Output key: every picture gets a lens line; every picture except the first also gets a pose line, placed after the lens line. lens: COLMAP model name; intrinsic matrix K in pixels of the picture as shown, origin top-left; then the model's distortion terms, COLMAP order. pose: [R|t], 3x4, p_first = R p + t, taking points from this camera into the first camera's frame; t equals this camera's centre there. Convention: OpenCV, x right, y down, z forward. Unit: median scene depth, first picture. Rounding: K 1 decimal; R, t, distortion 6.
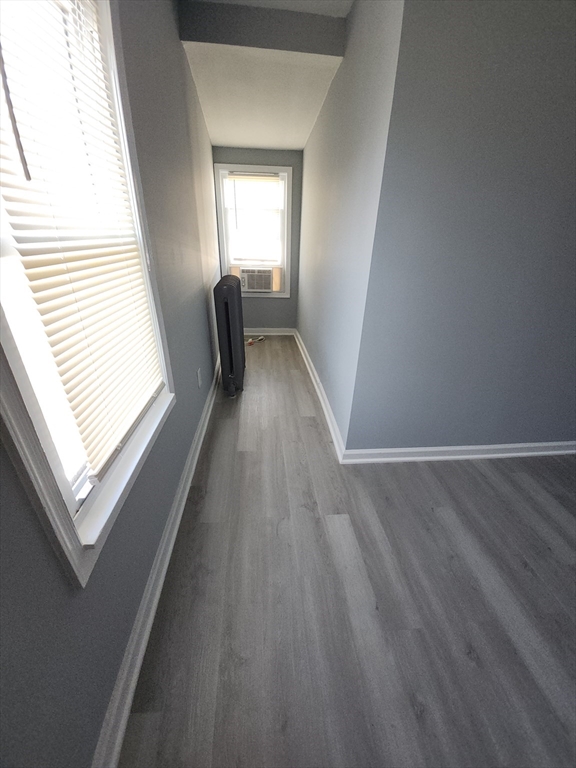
lens RADIAL K [[303.7, 0, 287.0], [0, 303.7, 378.5], [0, 0, 1]] dist [-0.000971, -0.010249]
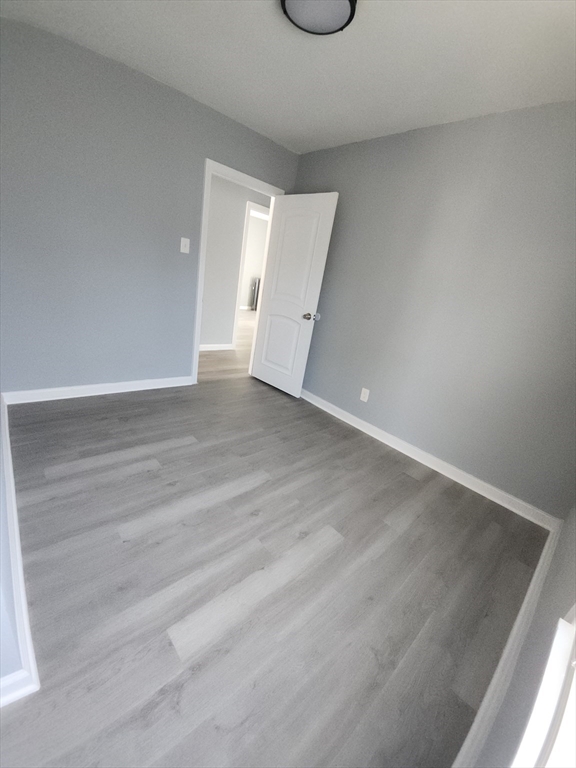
lens RADIAL K [[303.7, 0, 287.0], [0, 303.7, 378.5], [0, 0, 1]] dist [-0.000971, -0.010249]
pose [[-0.591980, -0.378136, 0.711739, -0.266203], [0.179149, 0.799272, 0.573647, -0.408062], [-0.785789, 0.467095, -0.405410, 0.904669]]
